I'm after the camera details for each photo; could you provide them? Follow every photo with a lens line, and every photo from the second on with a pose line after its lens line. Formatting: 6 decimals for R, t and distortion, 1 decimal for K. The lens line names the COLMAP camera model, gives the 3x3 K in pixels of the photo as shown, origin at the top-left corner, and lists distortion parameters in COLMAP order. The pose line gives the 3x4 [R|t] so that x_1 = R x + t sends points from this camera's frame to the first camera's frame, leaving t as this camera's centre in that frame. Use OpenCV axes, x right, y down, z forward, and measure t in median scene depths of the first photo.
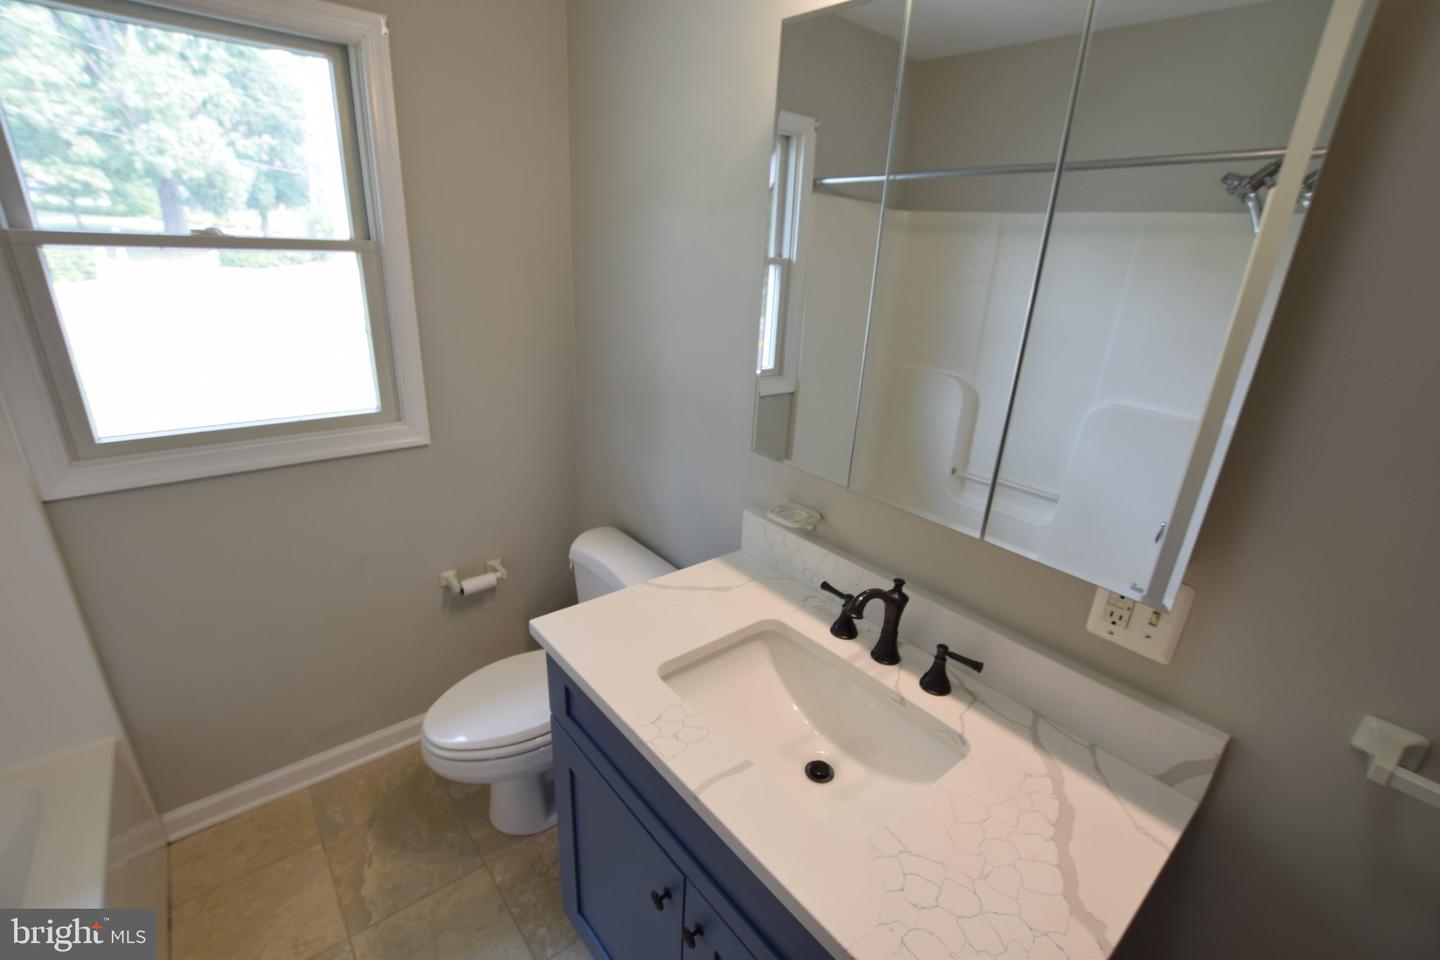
lens RADIAL K [[635.9, 0, 722.2], [0, 635.9, 488.0], [0, 0, 1]] dist [-0.036550, 0.007534]
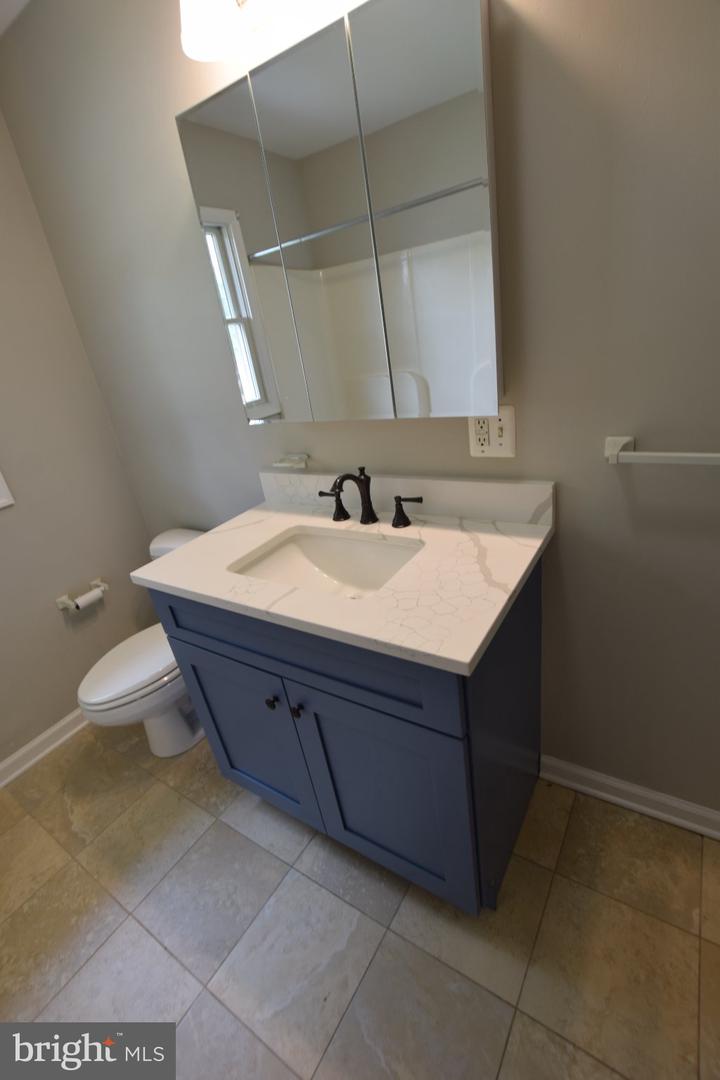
lens RADIAL K [[476.9, 0, 364.7], [0, 476.9, 539.0], [0, 0, 1]] dist [-0.036550, 0.007534]
pose [[0.935152, -0.298136, 0.191323, 0.006563], [0.289150, 0.954423, 0.073951, 0.163268], [-0.204651, -0.013834, 0.978737, -0.111727]]
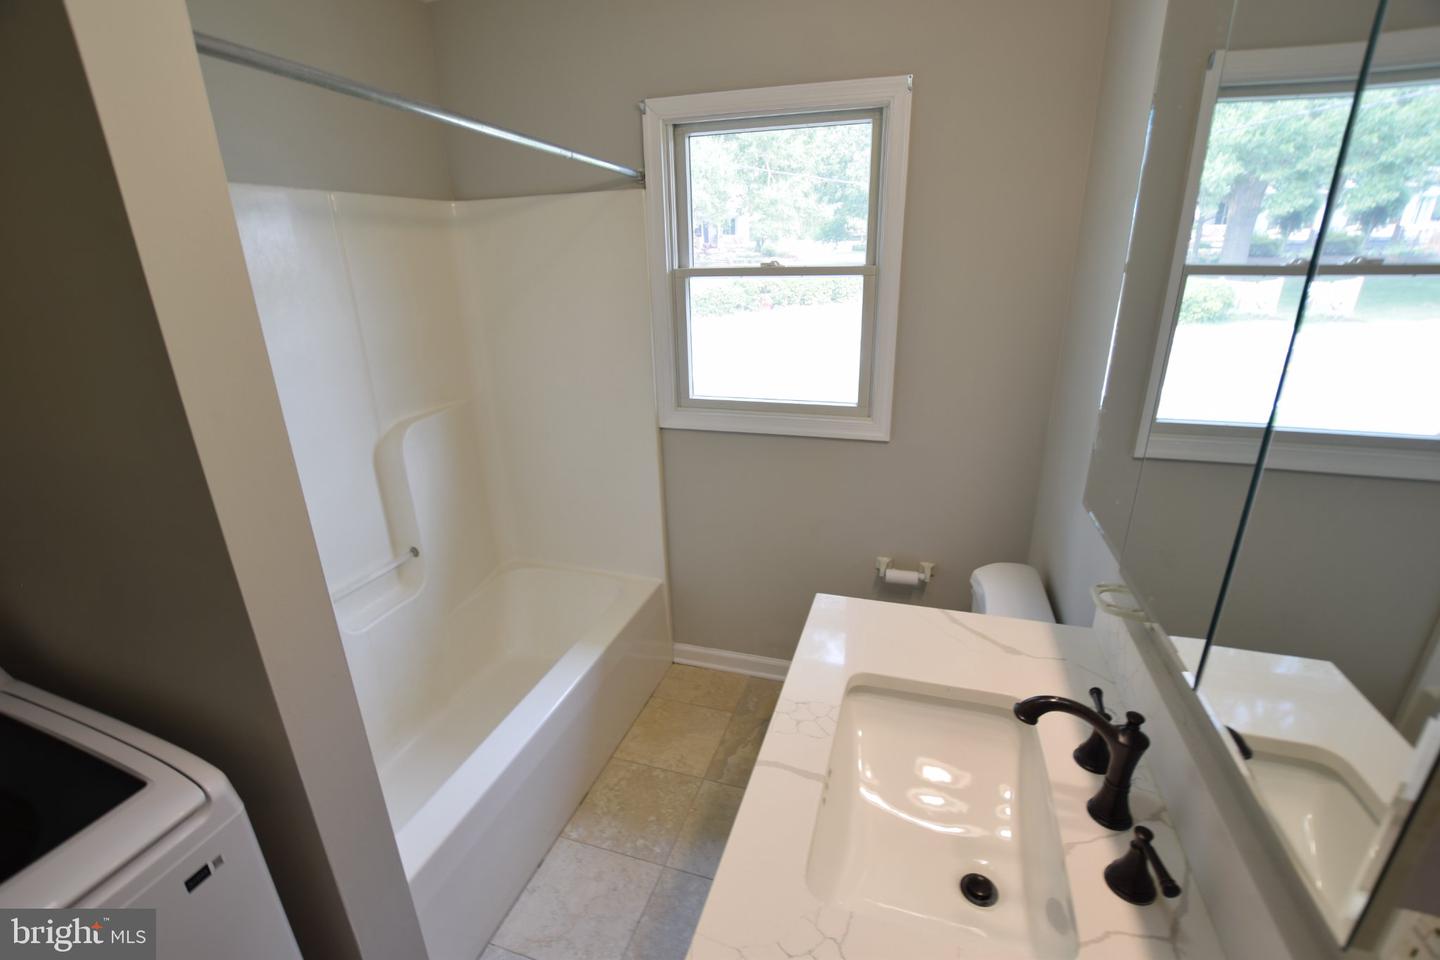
lens RADIAL K [[635.9, 0, 722.9], [0, 635.9, 488.5], [0, 0, 1]] dist [-0.036550, 0.007534]
pose [[0.534651, 0.228687, -0.813542, 0.383217], [-0.254093, 0.961644, 0.103331, -0.036122], [0.805968, 0.151469, 0.572252, 0.142707]]
